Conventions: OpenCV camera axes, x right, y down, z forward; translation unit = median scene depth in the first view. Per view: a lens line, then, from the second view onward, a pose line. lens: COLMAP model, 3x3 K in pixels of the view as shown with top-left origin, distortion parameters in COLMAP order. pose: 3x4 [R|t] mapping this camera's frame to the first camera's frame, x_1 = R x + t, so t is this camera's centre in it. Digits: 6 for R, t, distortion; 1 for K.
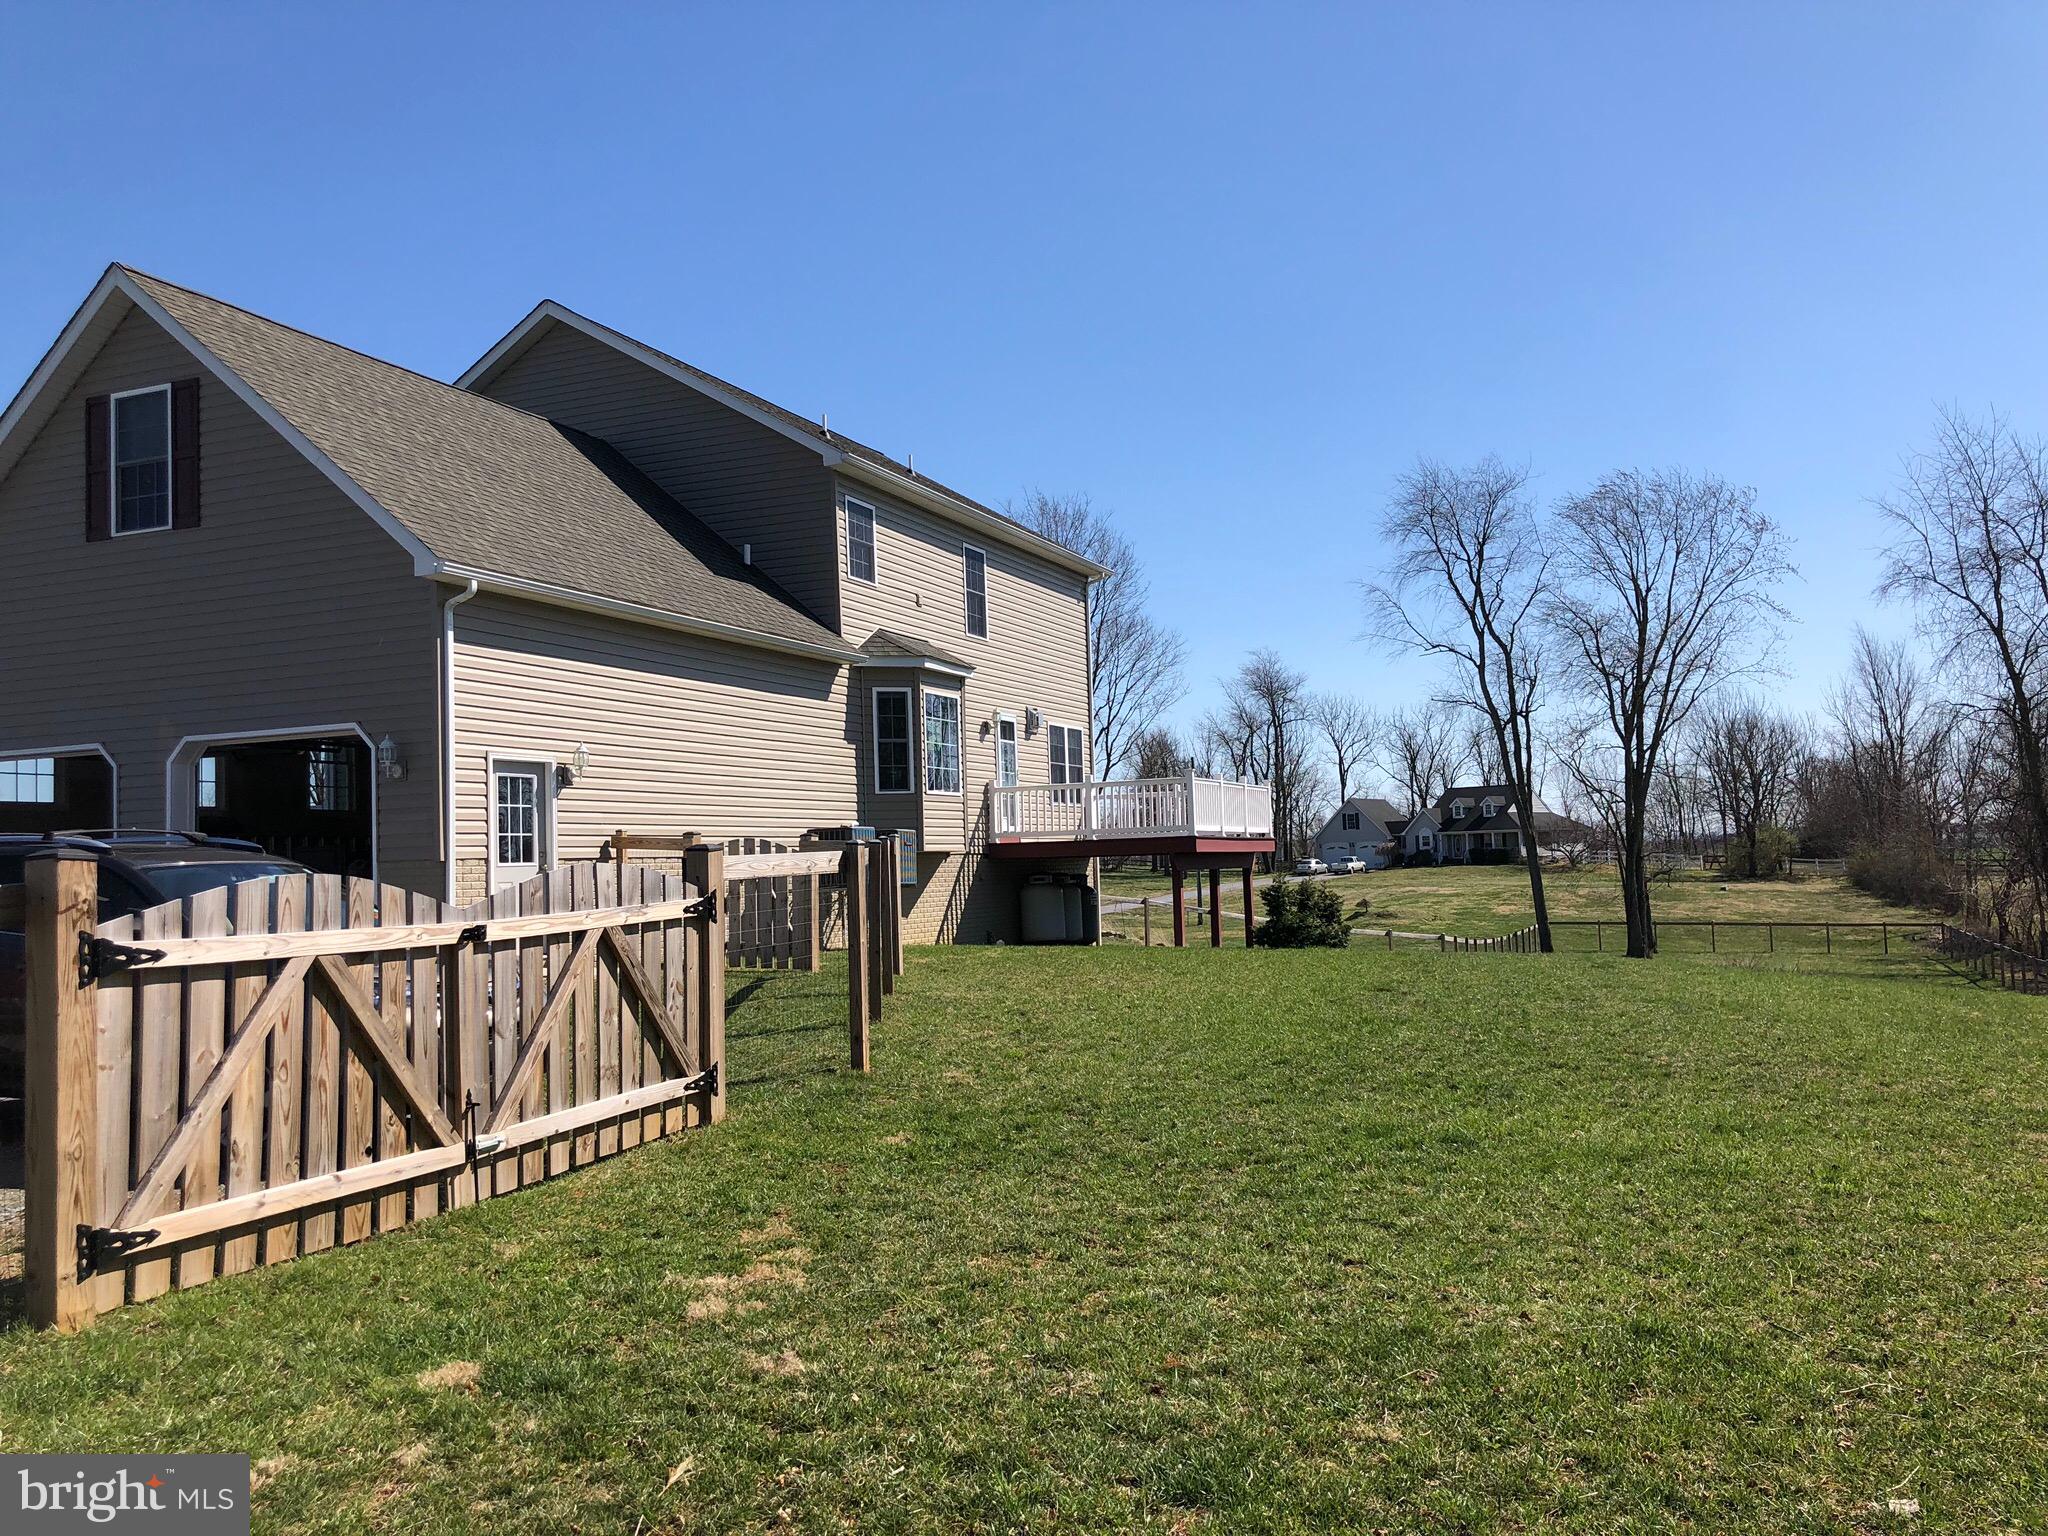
lens RADIAL K [[1651.1, 0, 1024.0], [0, 1651.1, 768.0], [0, 0, 1]] dist [0.011245, -0.012686]
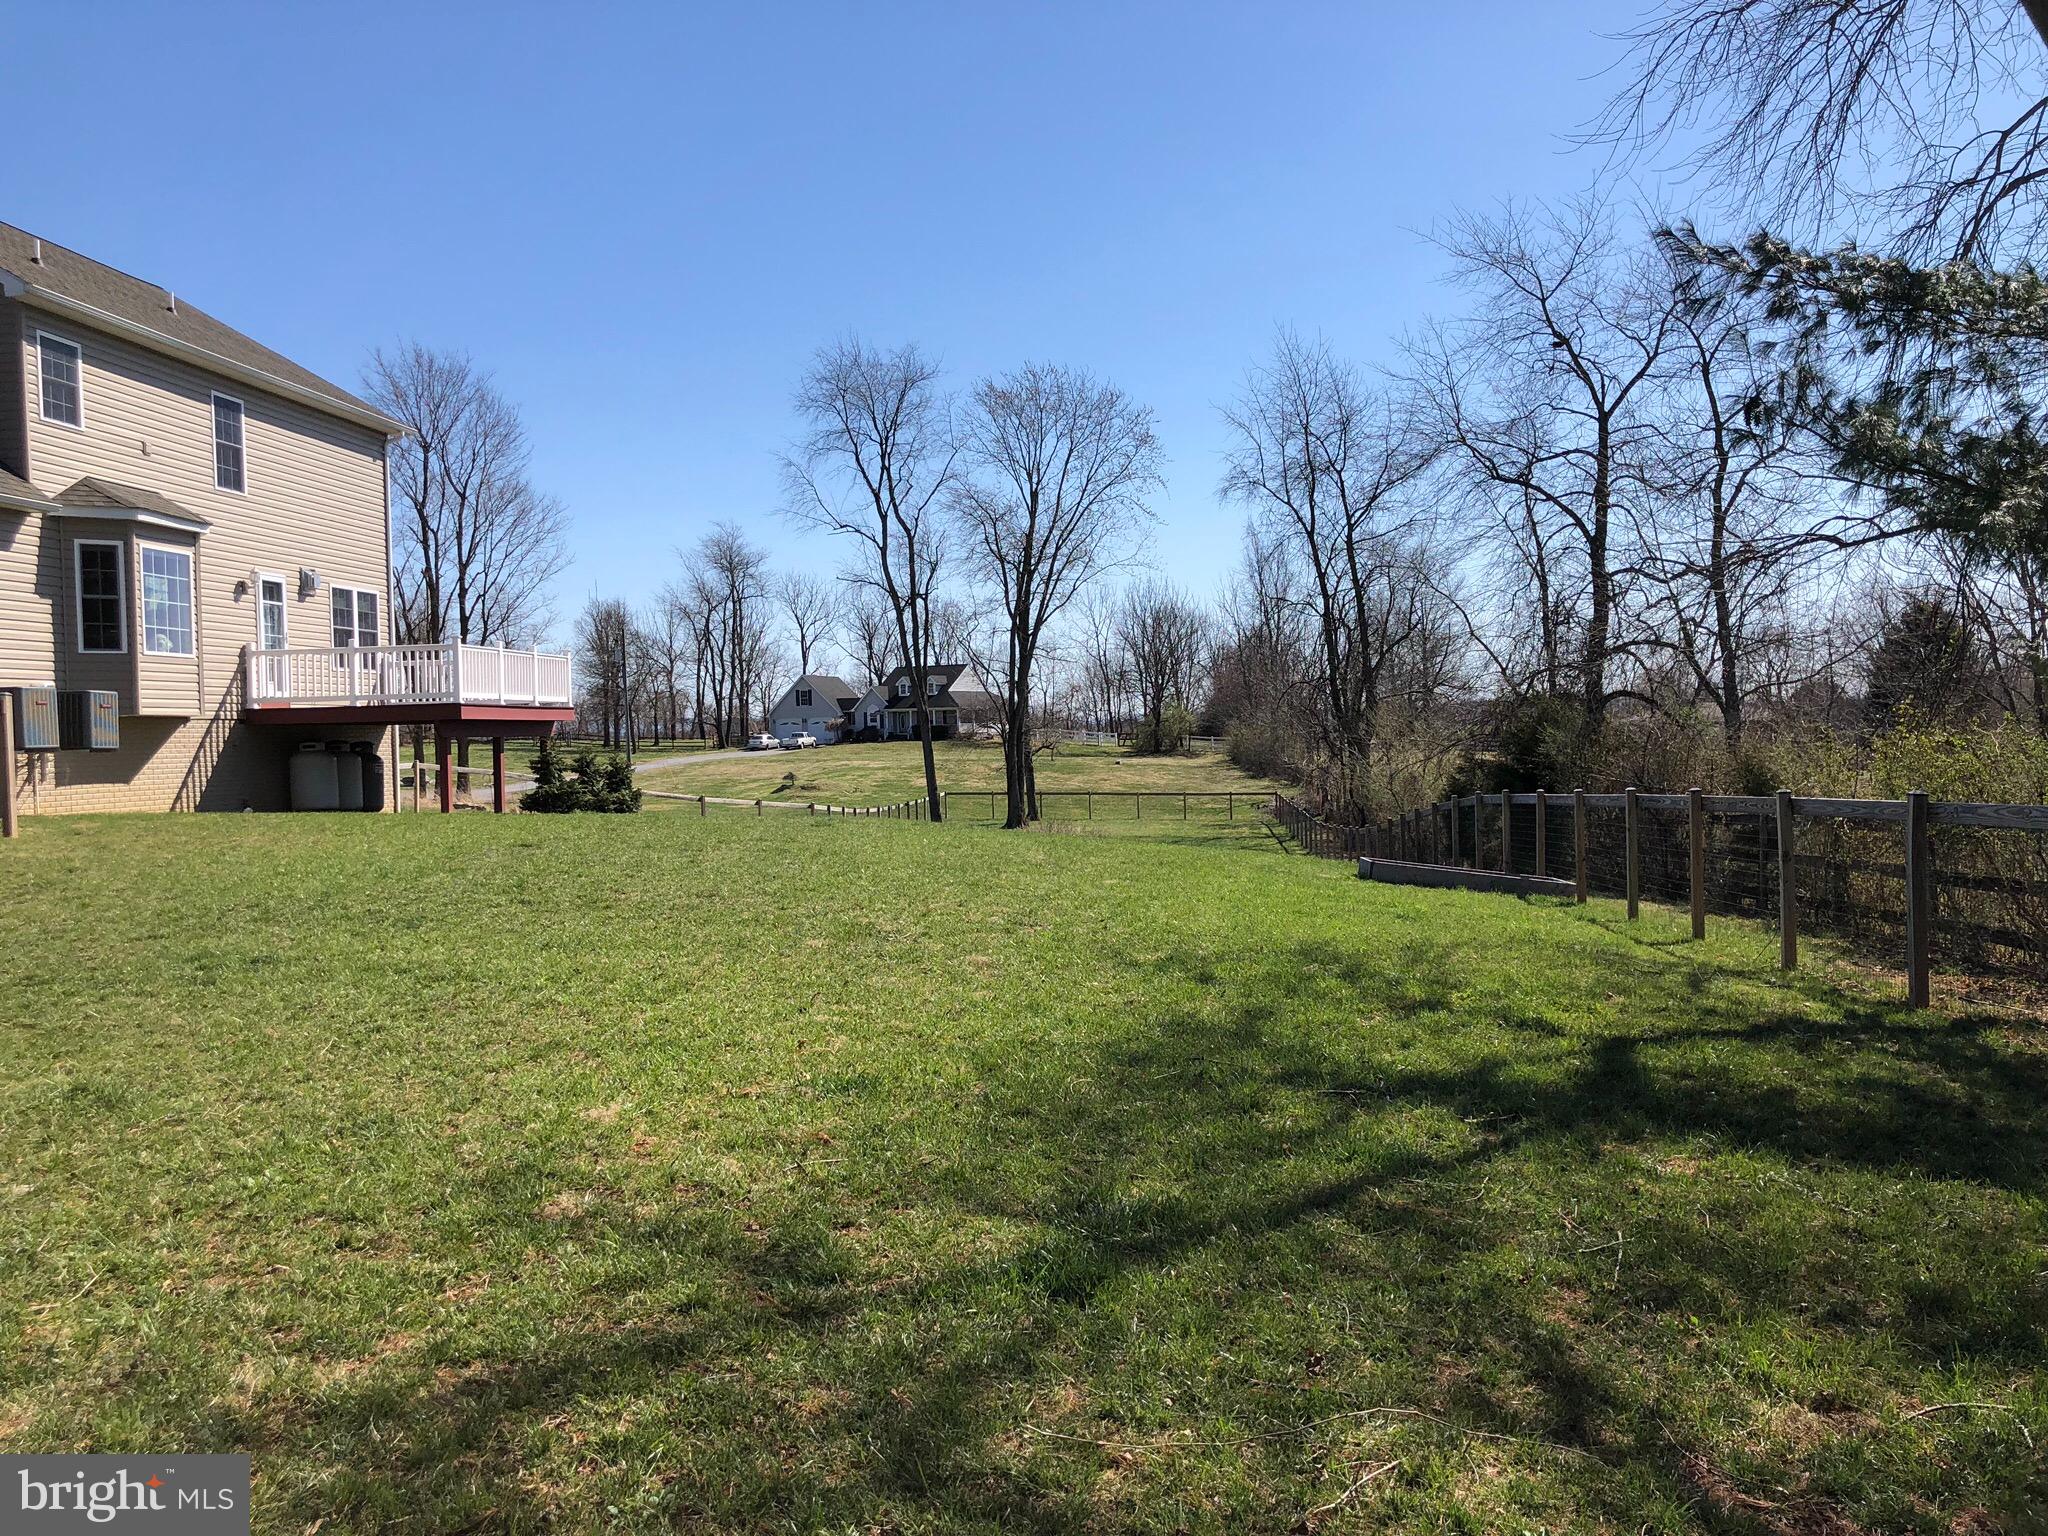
lens RADIAL K [[1651.1, 0, 1024.0], [0, 1651.1, 768.0], [0, 0, 1]] dist [0.011245, -0.012686]
pose [[0.954089, 0.000096, 0.299524, 0.110536], [-0.022412, 0.997220, 0.071069, 0.001517], [-0.298685, -0.074519, 0.951438, -0.049497]]
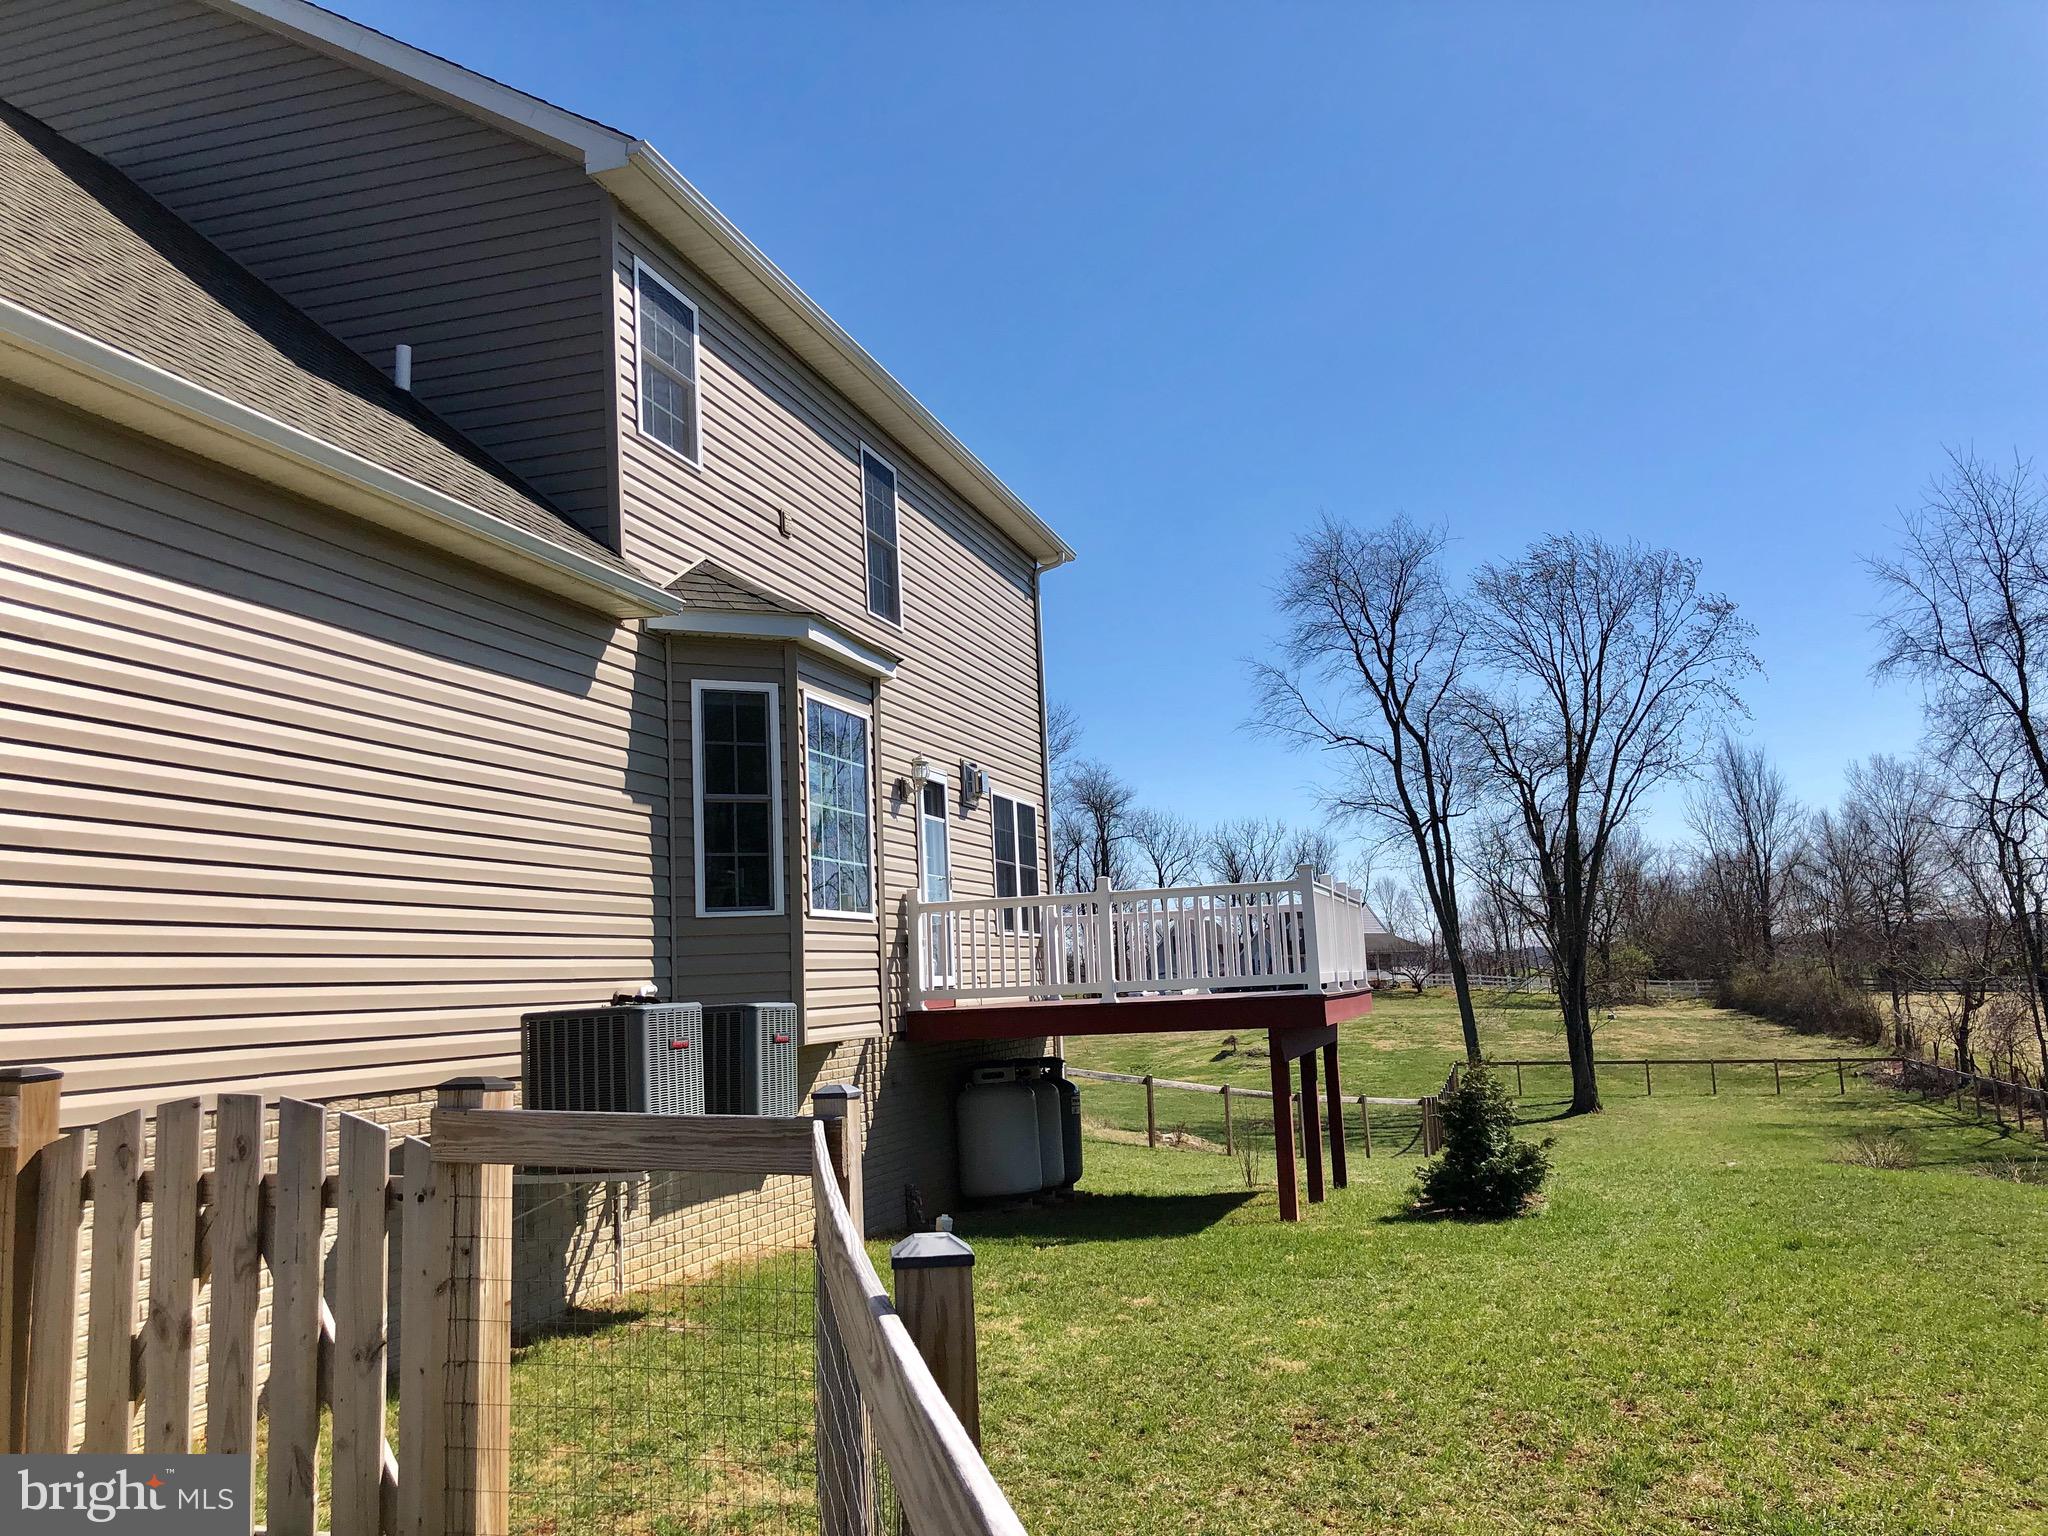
lens RADIAL K [[1651.1, 0, 1024.0], [0, 1651.1, 768.0], [0, 0, 1]] dist [0.011245, -0.012686]
pose [[0.991720, 0.004137, 0.128356, -0.046664], [0.005414, 0.997246, -0.073972, 0.006950], [-0.128308, 0.074055, 0.988966, 0.427702]]
